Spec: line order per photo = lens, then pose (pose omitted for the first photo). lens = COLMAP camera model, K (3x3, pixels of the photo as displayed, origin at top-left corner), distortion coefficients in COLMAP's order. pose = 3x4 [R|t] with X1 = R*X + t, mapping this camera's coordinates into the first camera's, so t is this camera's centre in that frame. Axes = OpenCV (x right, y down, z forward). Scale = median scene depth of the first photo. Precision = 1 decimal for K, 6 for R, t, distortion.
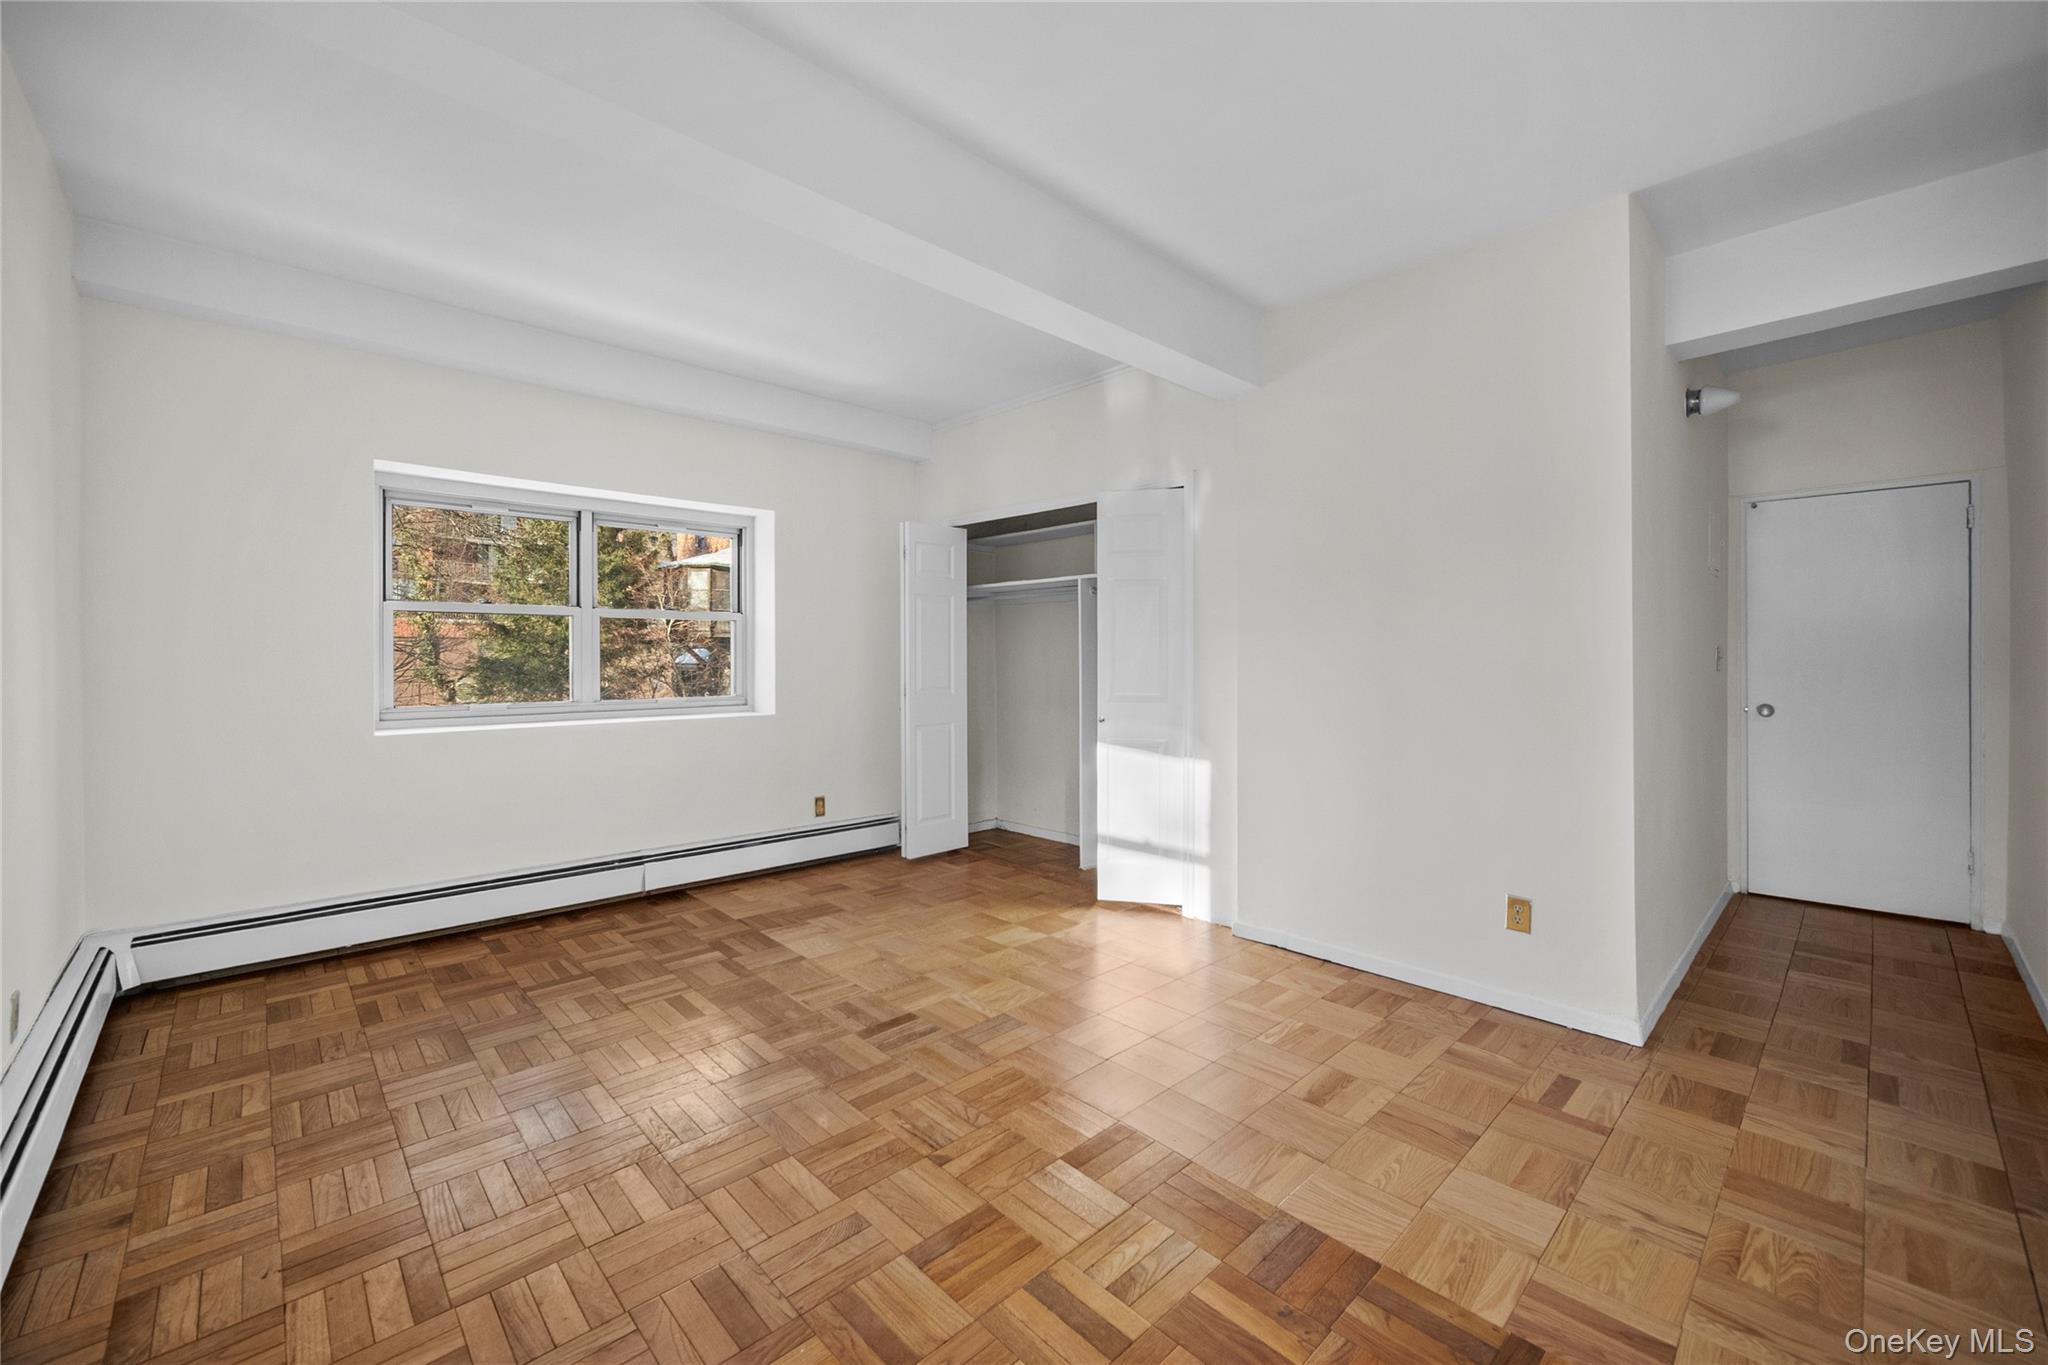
lens RADIAL K [[819.2, 0, 1010.7], [0, 819.2, 687.1], [0, 0, 1]] dist [-0.001724, -0.000279]
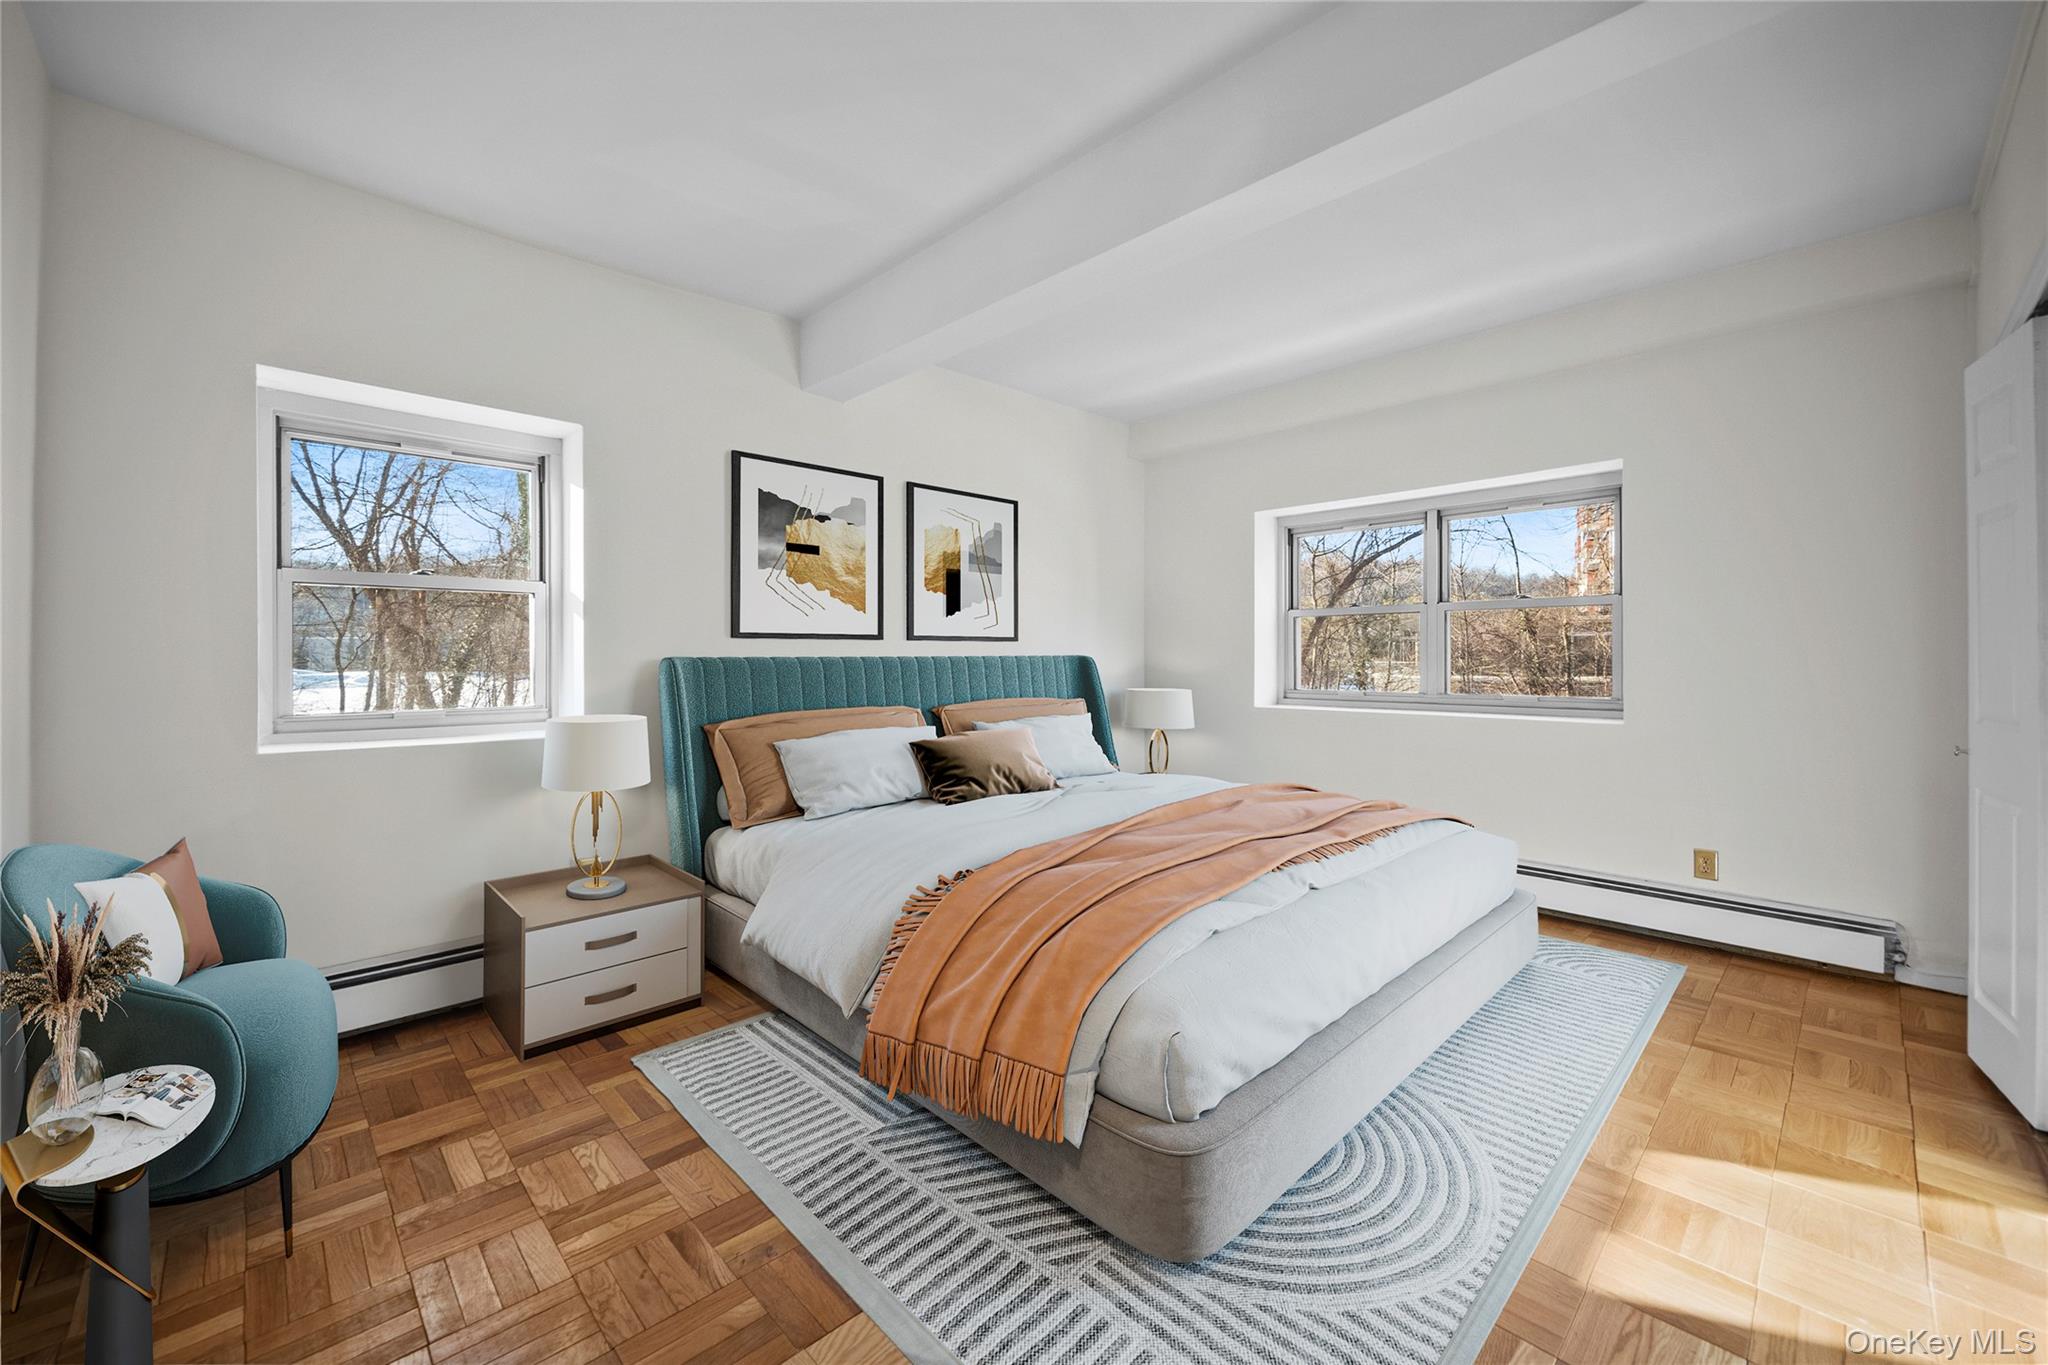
lens RADIAL K [[809.6, 0, 1024.5], [0, 809.6, 664.1], [0, 0, 1]] dist [-0.000134, -0.000036]
pose [[0.014553, 0.008704, -0.999856, 0.795455], [-0.034349, 0.999376, 0.008200, -0.014905], [0.999304, 0.034225, 0.014842, 0.736084]]
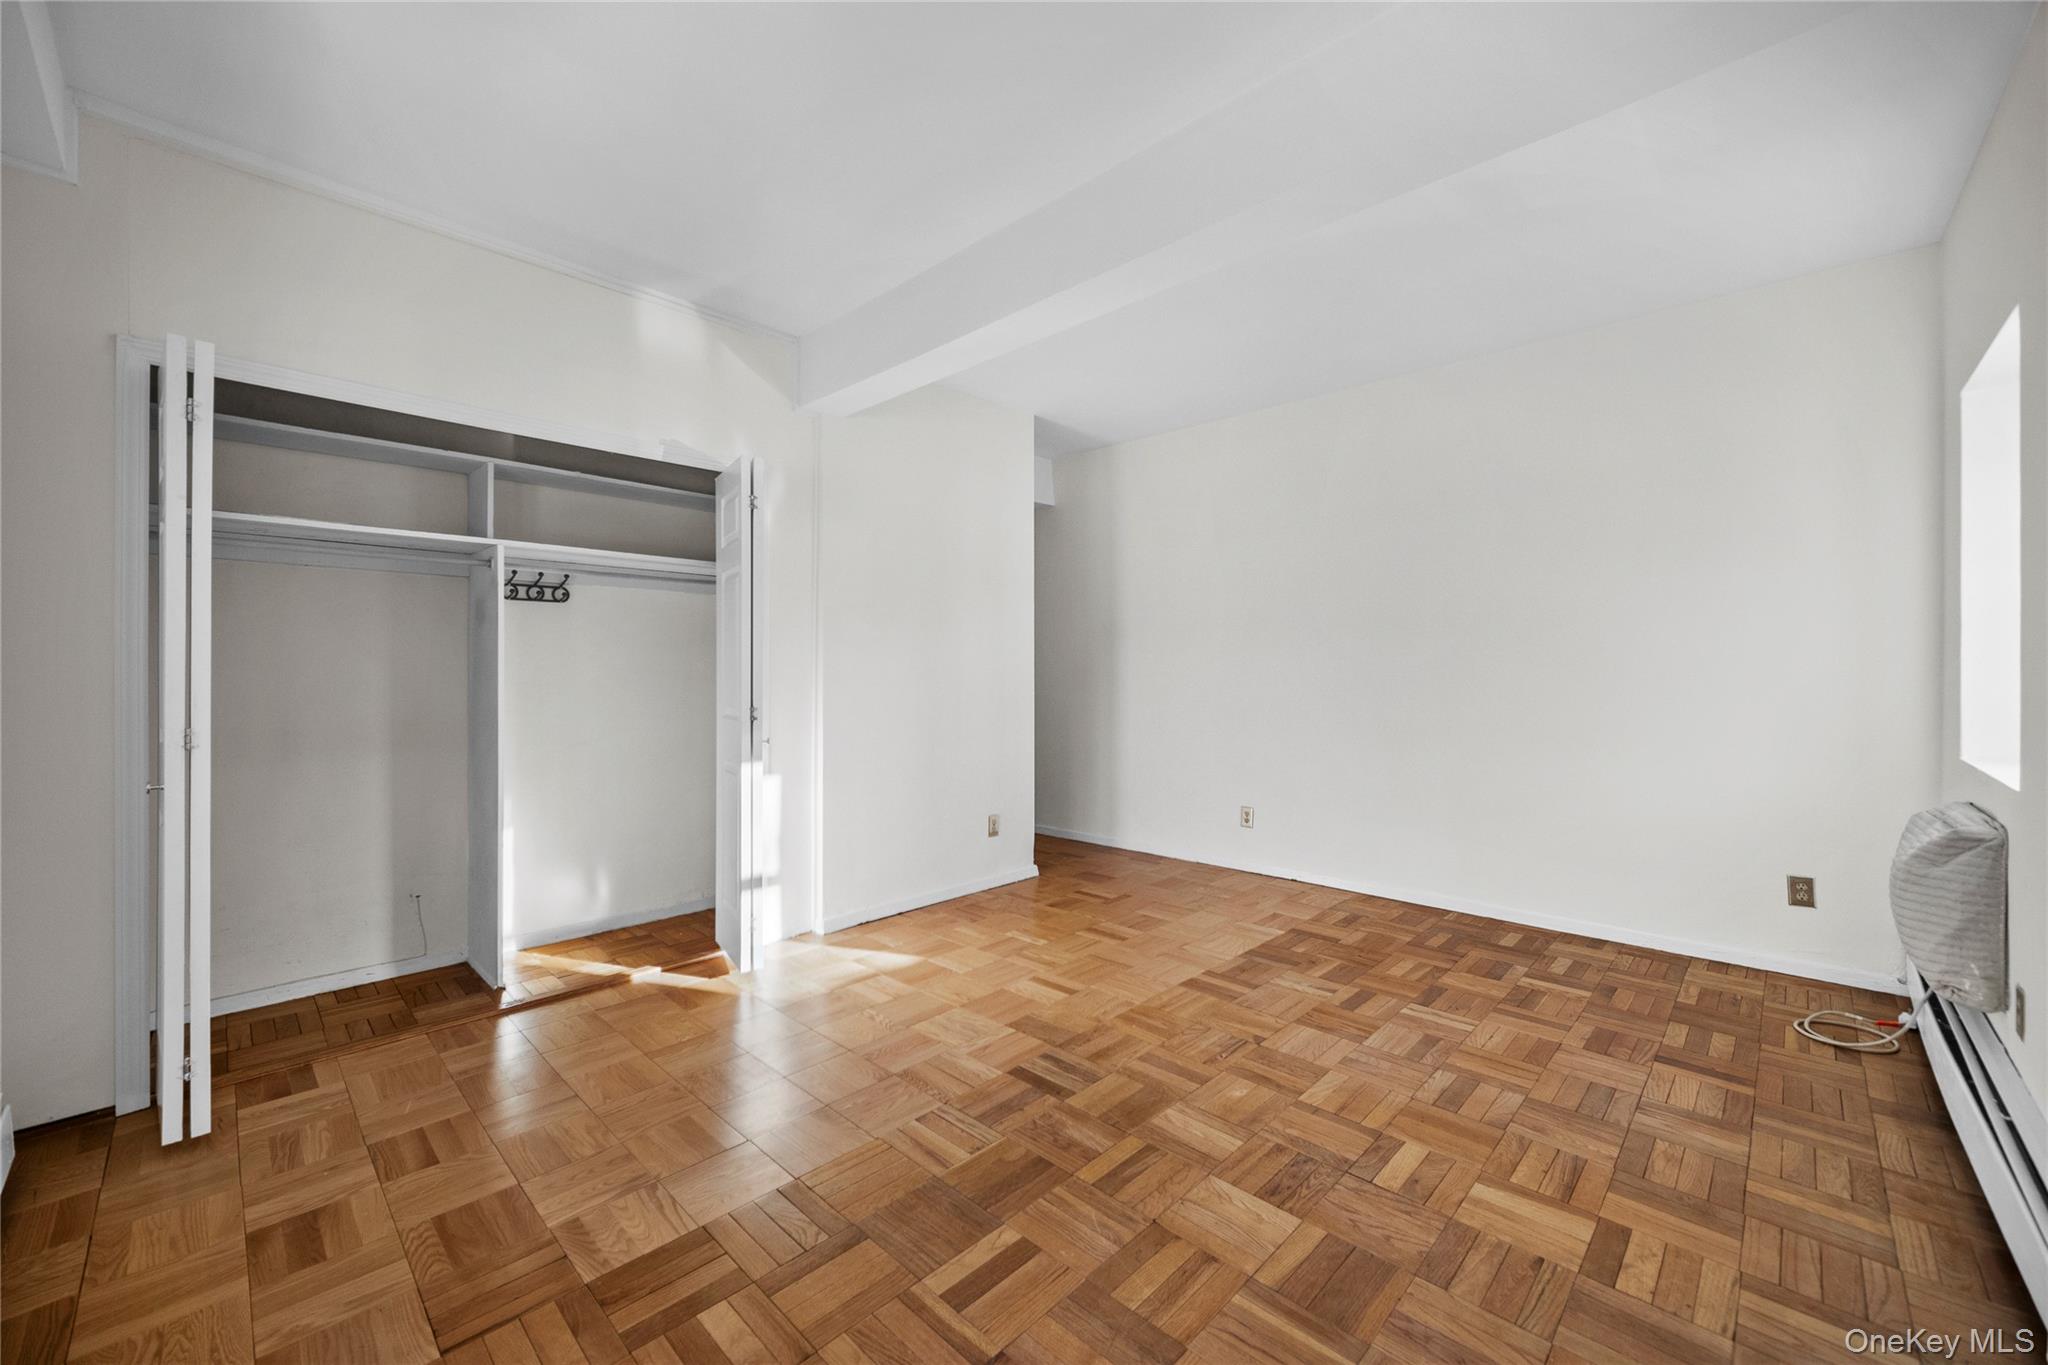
lens RADIAL K [[819.2, 0, 1010.7], [0, 819.2, 687.1], [0, 0, 1]] dist [-0.001724, -0.000279]
pose [[-0.050808, -0.017354, 0.998558, -1.038376], [0.037479, 0.999112, 0.019270, -0.028538], [-0.998005, 0.038404, -0.050113, 1.082160]]
